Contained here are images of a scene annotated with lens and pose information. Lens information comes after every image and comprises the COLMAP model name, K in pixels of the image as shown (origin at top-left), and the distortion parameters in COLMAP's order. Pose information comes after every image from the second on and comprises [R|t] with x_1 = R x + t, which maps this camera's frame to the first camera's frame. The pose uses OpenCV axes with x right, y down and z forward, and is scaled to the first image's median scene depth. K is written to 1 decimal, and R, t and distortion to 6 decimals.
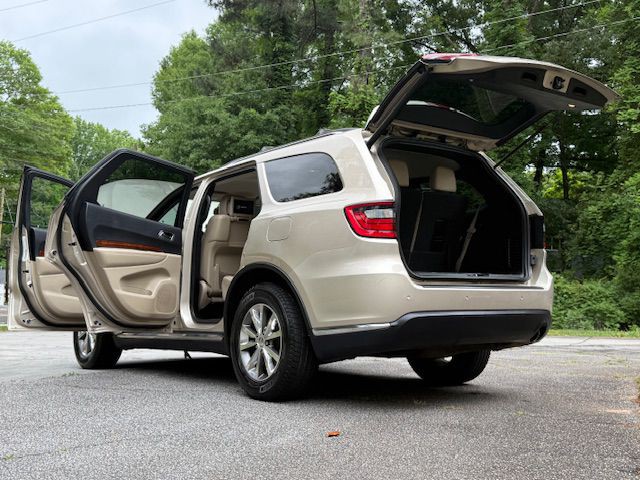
lens RADIAL K [[858.3, 0, 331.5], [0, 858.3, 229.4], [0, 0, 1]] dist [0.225568, -0.577919]
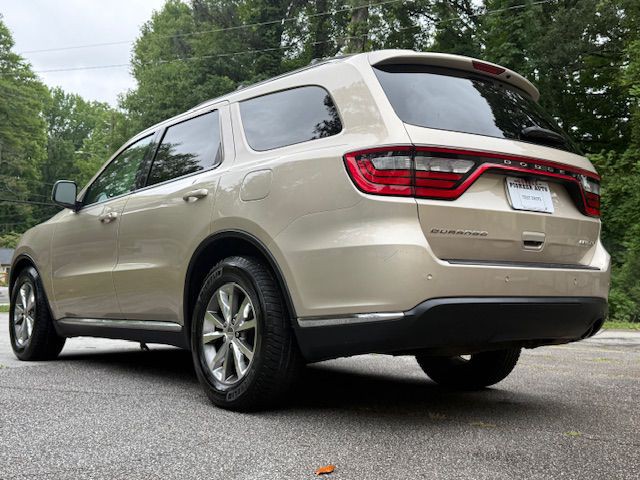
lens RADIAL K [[858.3, 0, 331.5], [0, 858.3, 229.4], [0, 0, 1]] dist [0.225568, -0.577919]
pose [[0.999736, 0.017931, 0.014333, -0.004342], [-0.018166, 0.999700, 0.016428, 0.023514], [-0.014034, -0.016684, 0.999762, 0.229116]]
